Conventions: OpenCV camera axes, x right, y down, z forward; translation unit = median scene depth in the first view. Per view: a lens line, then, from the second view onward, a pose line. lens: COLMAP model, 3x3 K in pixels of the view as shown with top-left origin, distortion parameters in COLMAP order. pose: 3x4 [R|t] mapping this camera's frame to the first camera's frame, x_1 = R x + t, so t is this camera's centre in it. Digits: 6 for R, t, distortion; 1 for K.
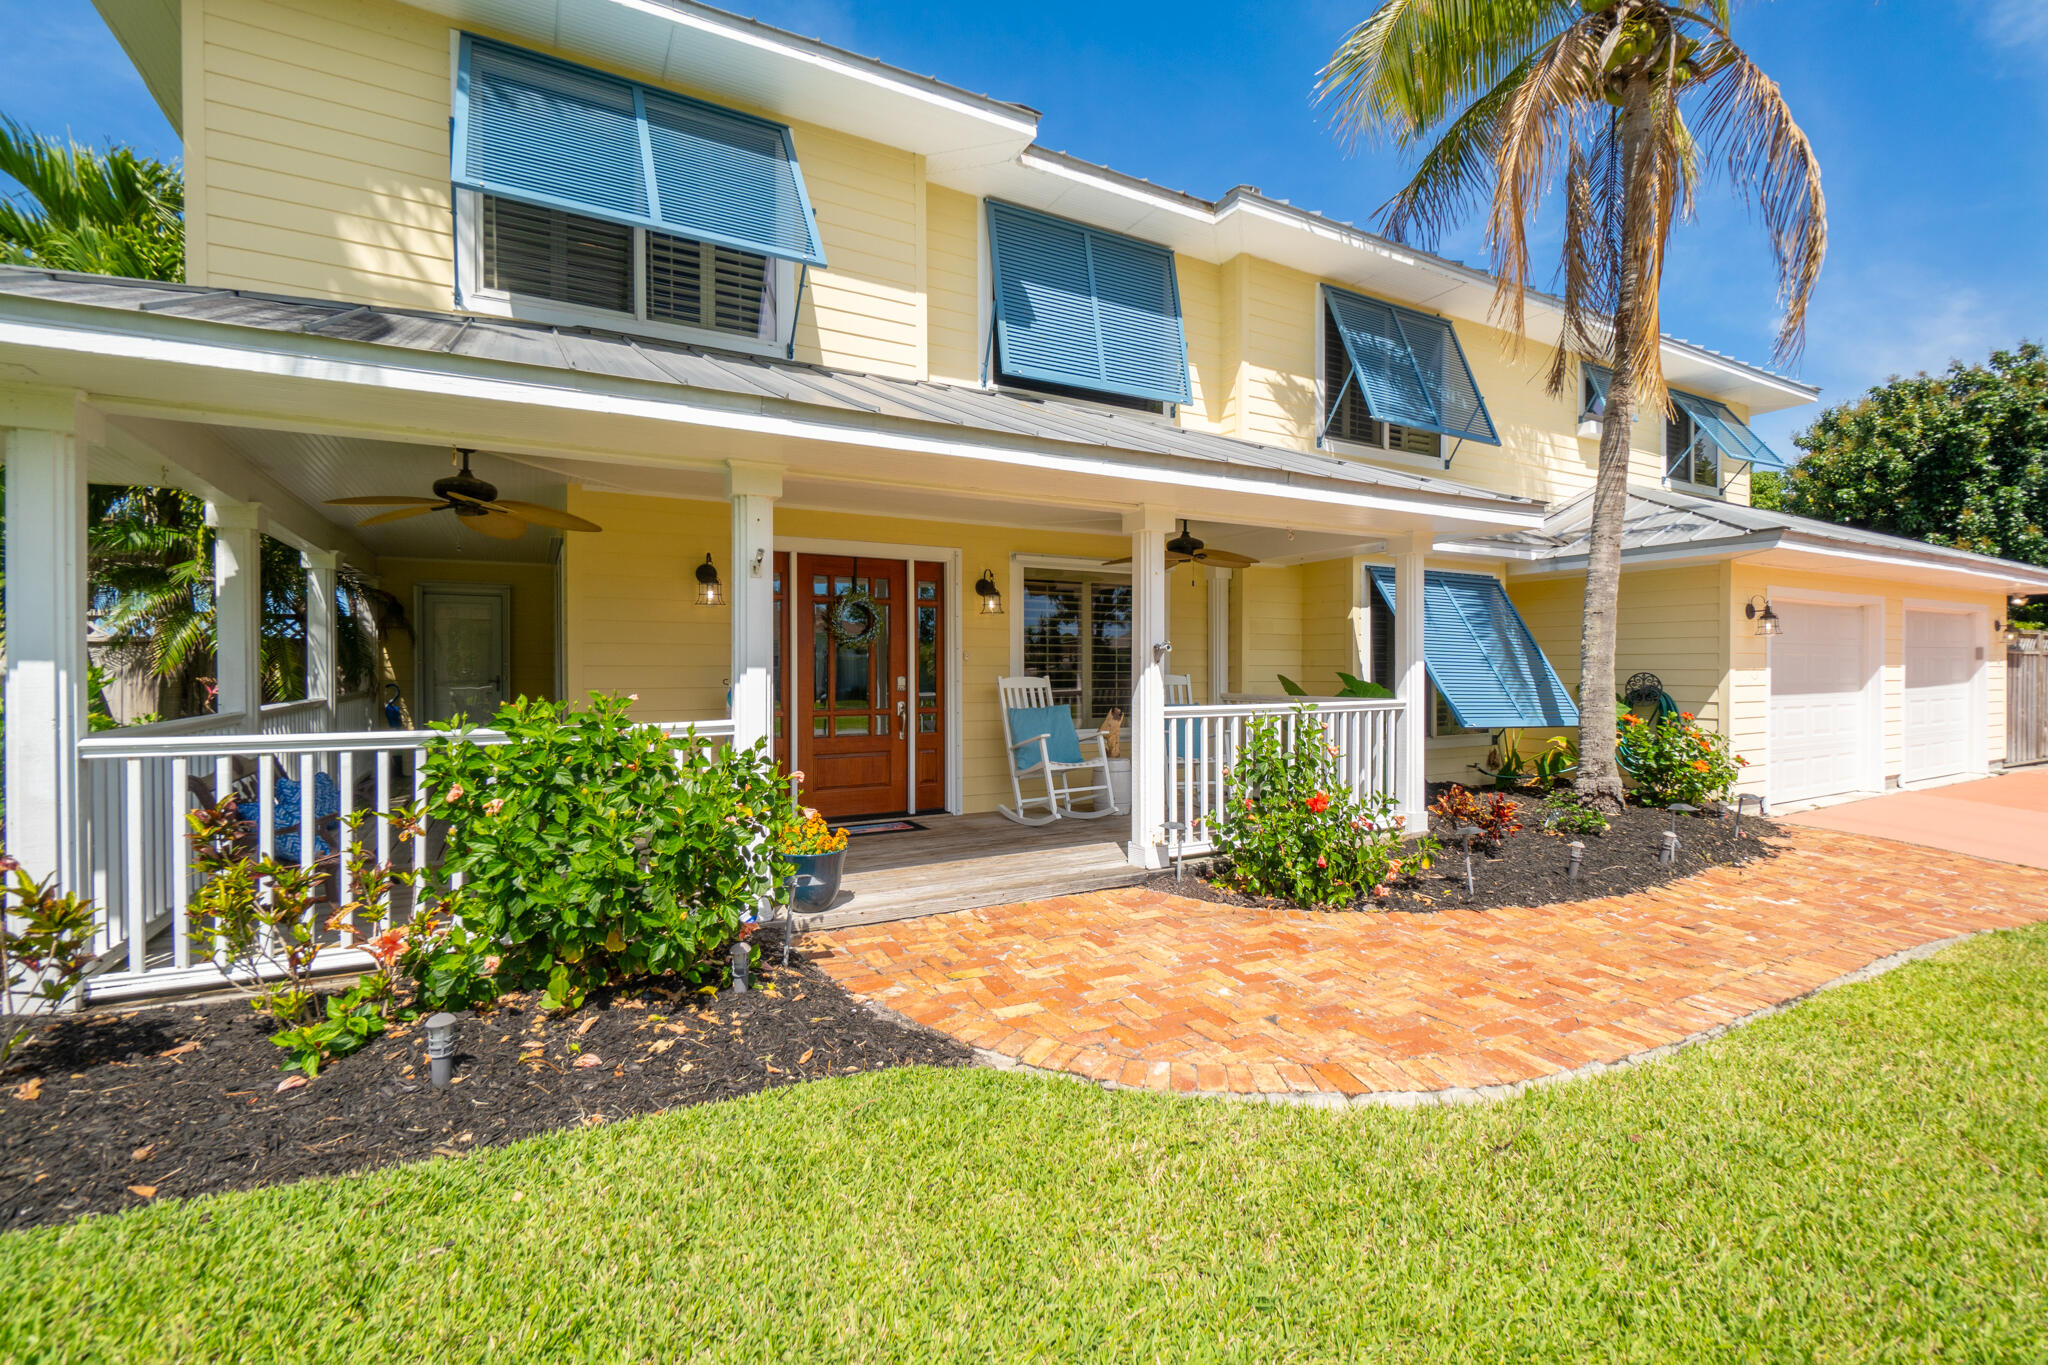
lens RADIAL K [[886.6, 0, 1017.0], [0, 886.6, 678.9], [0, 0, 1]] dist [-0.002488, -0.001366]
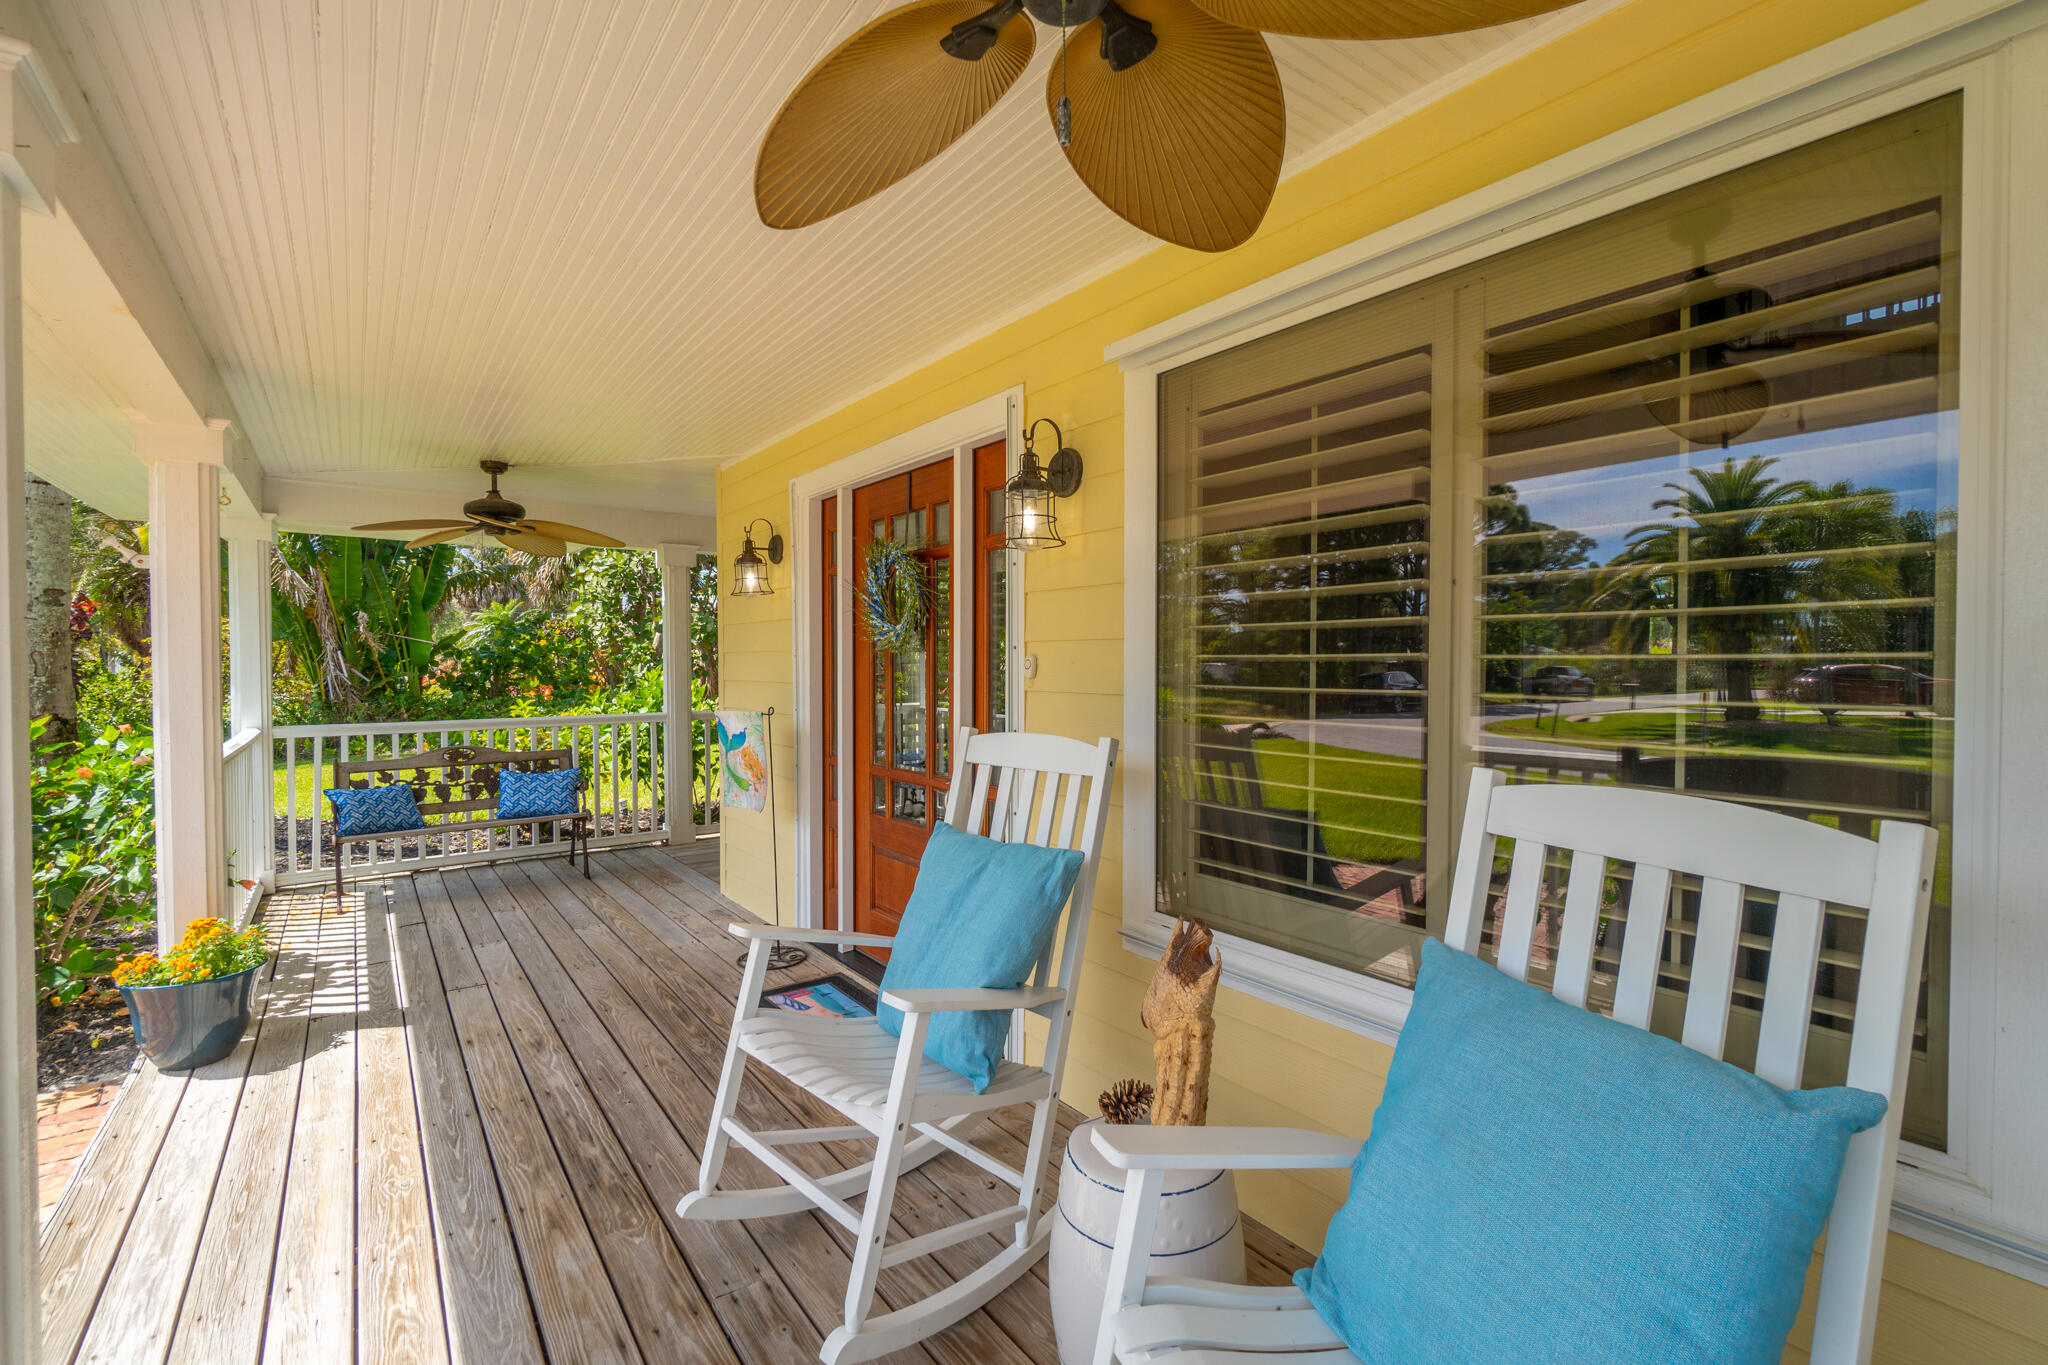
lens RADIAL K [[886.6, 0, 1029.4], [0, 886.6, 683.1], [0, 0, 1]] dist [-0.002488, -0.001366]
pose [[0.144179, 0.019837, -0.989353, 0.318316], [-0.010081, 0.999777, 0.018577, -0.026469], [0.989500, 0.007295, 0.144347, 0.960363]]
